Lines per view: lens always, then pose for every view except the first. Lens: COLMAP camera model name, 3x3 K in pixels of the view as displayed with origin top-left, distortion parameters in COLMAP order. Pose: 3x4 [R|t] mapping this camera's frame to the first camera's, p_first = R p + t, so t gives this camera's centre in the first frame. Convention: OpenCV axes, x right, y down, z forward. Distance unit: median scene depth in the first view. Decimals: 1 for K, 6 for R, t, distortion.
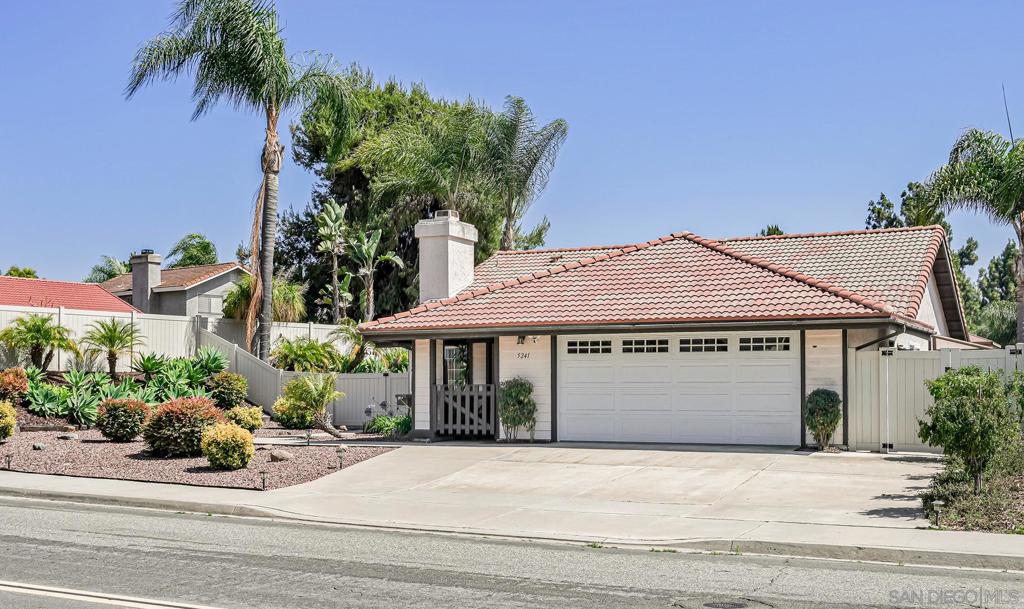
lens RADIAL K [[1171.3, 0, 513.3], [0, 1171.3, 299.4], [0, 0, 1]] dist [-0.008572, 0.000000]
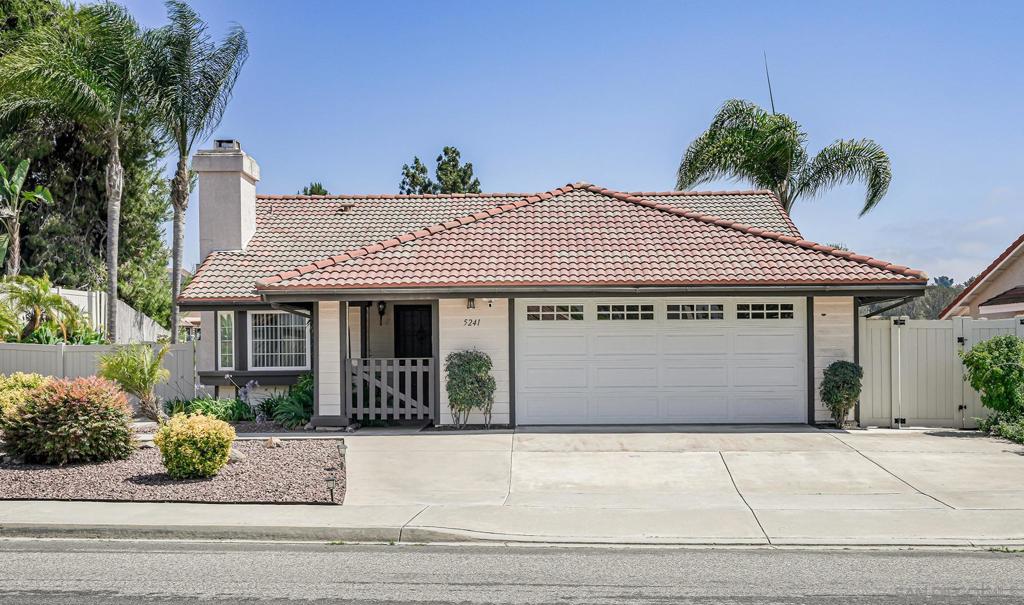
lens RADIAL K [[1265.8, 0, 511.2], [0, 1265.8, 314.5], [0, 0, 1]] dist [0.024381, 0.000000]
pose [[0.899250, 0.010335, 0.437312, -0.357950], [-0.027075, 0.999119, 0.032061, 0.013565], [-0.436596, -0.040671, 0.898738, 0.195167]]
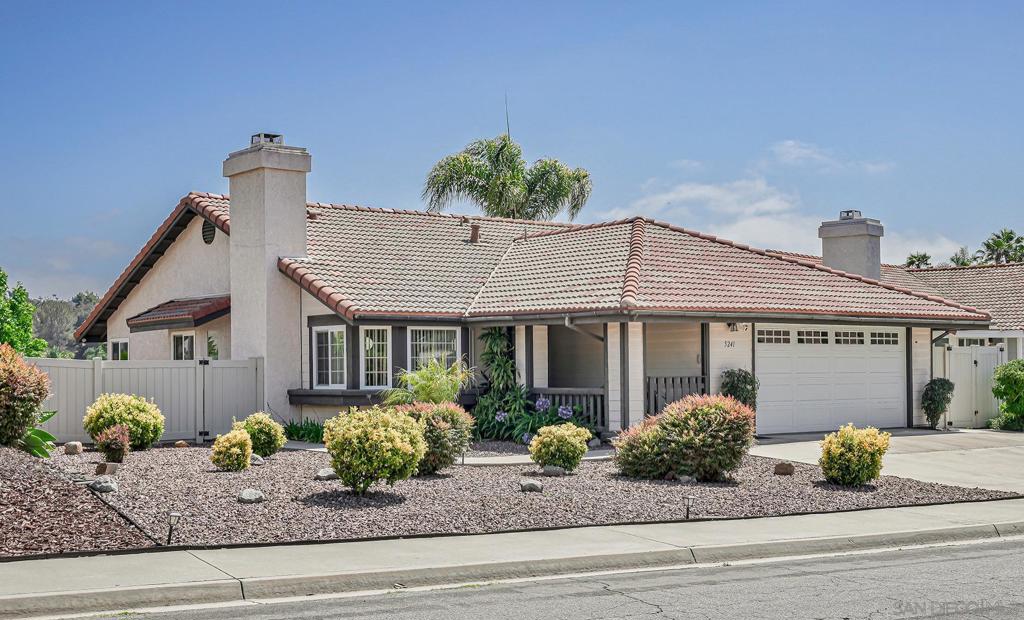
lens RADIAL K [[1285.2, 0, 511.0], [0, 1285.2, 310.5], [0, 0, 1]] dist [-0.020557, 0.000000]
pose [[0.437894, 0.038708, 0.898193, -0.970404], [-0.062590, 0.997961, -0.012493, 0.045618], [-0.896845, -0.050747, 0.439424, 0.725133]]
